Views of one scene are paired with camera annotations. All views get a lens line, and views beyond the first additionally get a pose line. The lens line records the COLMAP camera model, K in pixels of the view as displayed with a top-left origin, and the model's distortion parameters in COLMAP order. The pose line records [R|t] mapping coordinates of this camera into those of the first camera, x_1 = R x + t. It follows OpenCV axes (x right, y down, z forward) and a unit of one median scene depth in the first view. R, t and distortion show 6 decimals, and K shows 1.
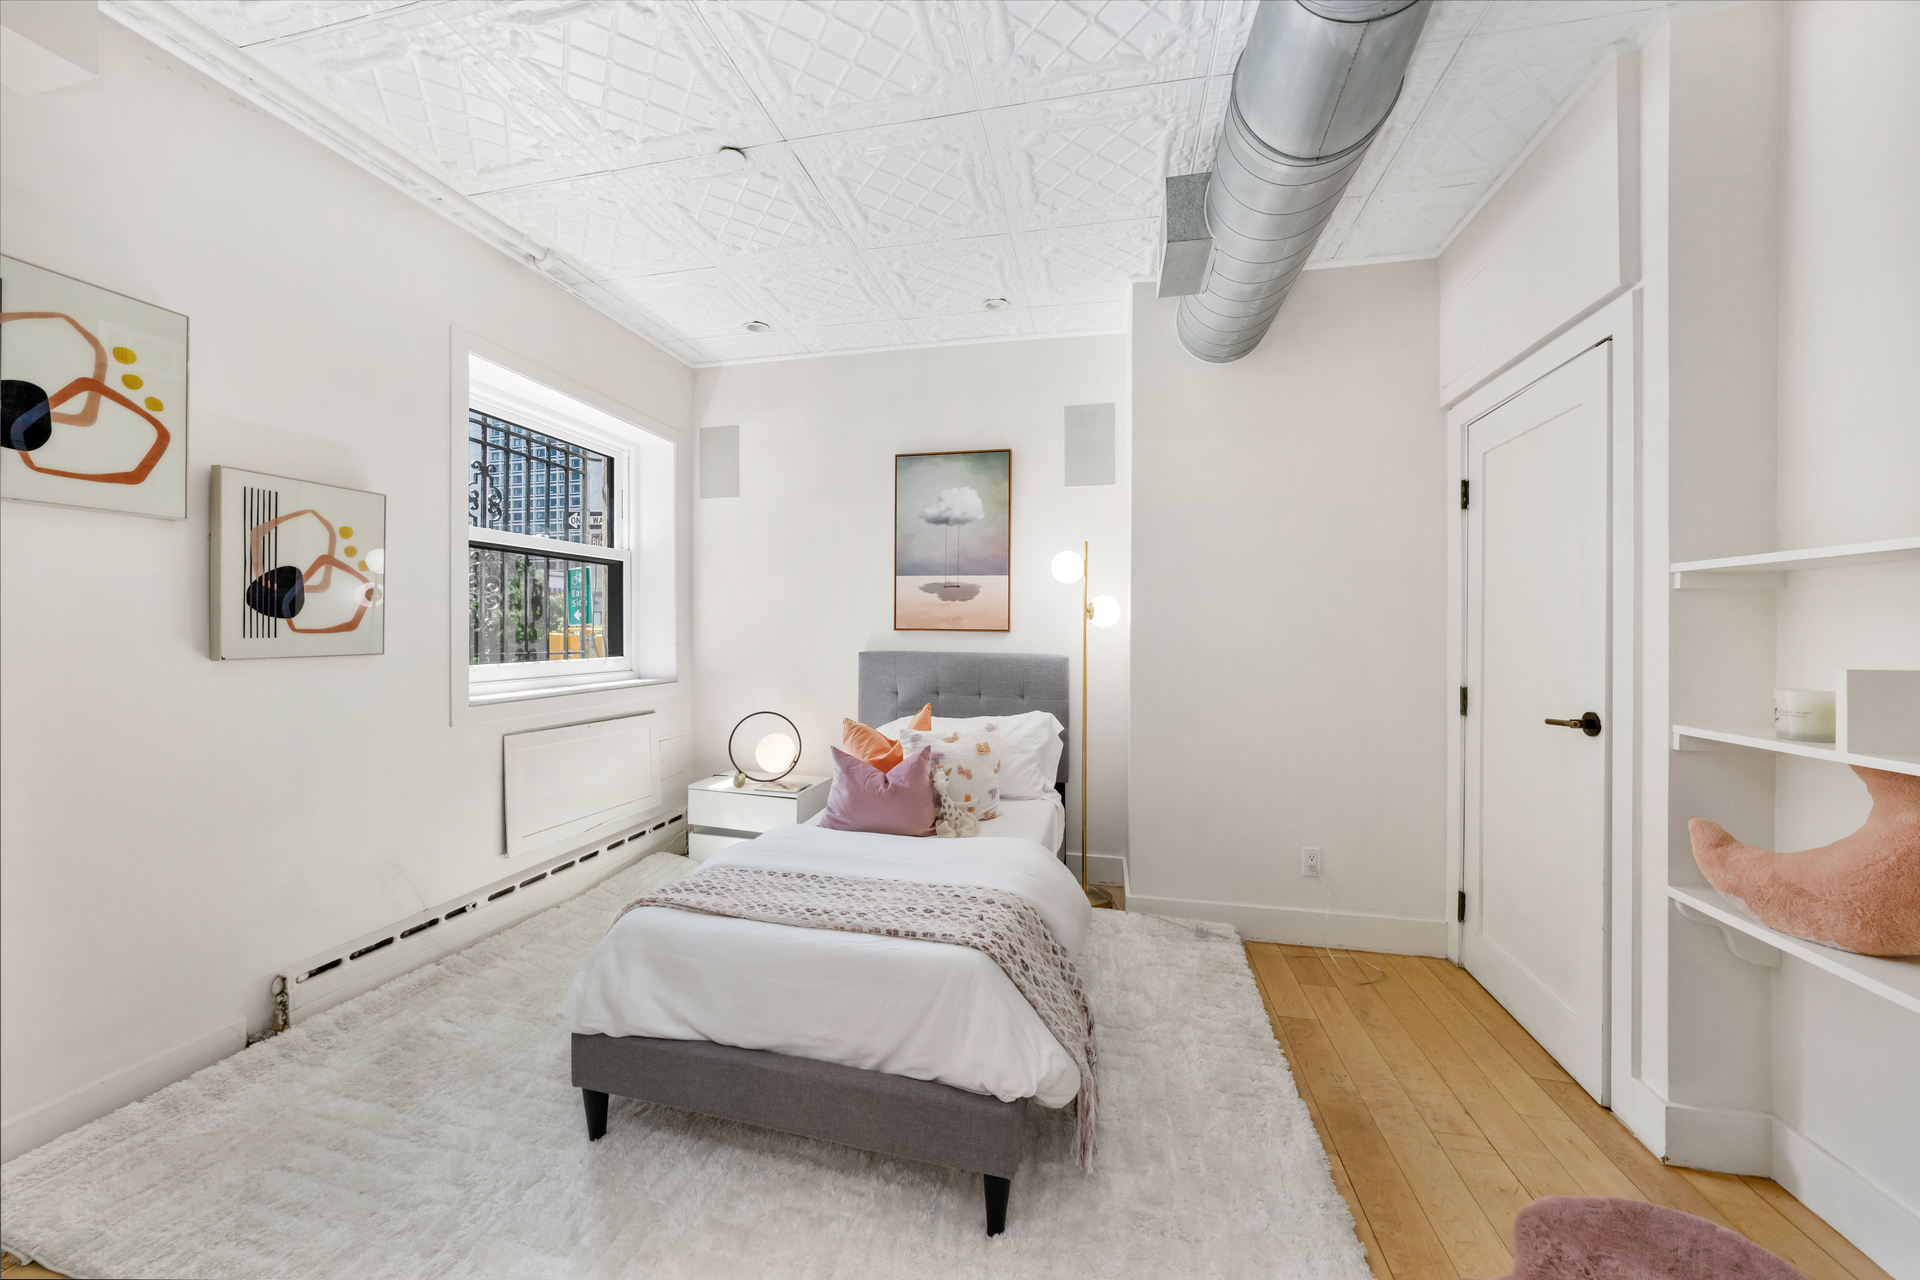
lens RADIAL K [[700.2, 0, 960.0], [0, 700.2, 640.0], [0, 0, 1]] dist [-0.017693, 0.004428]
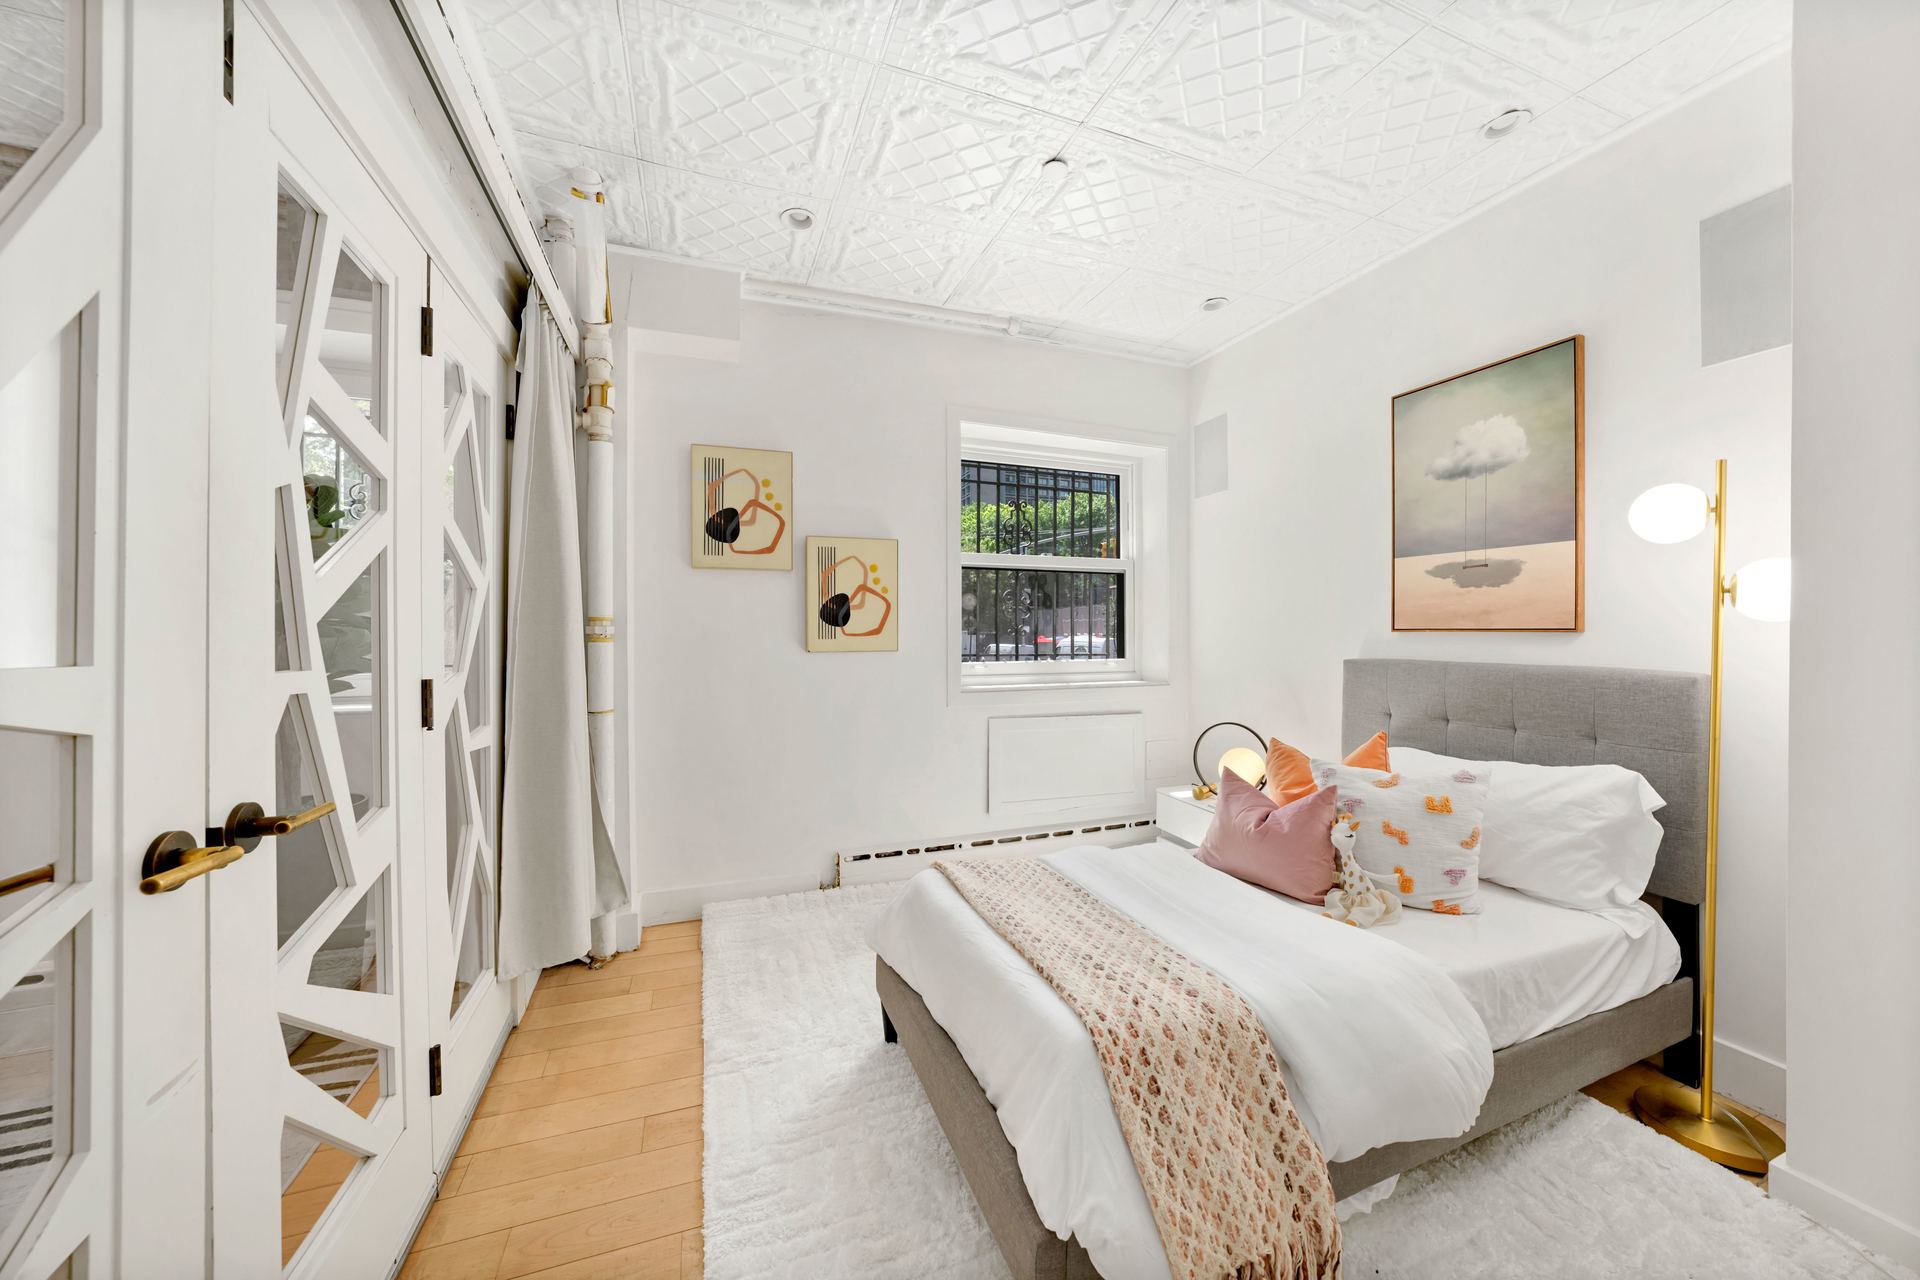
lens RADIAL K [[700.2, 0, 960.0], [0, 700.2, 640.0], [0, 0, 1]] dist [-0.017693, 0.004428]
pose [[0.535061, -0.000228, -0.844814, 0.339764], [-0.007300, 0.999961, -0.004894, 0.003216], [0.844782, 0.008786, 0.535039, 0.248667]]
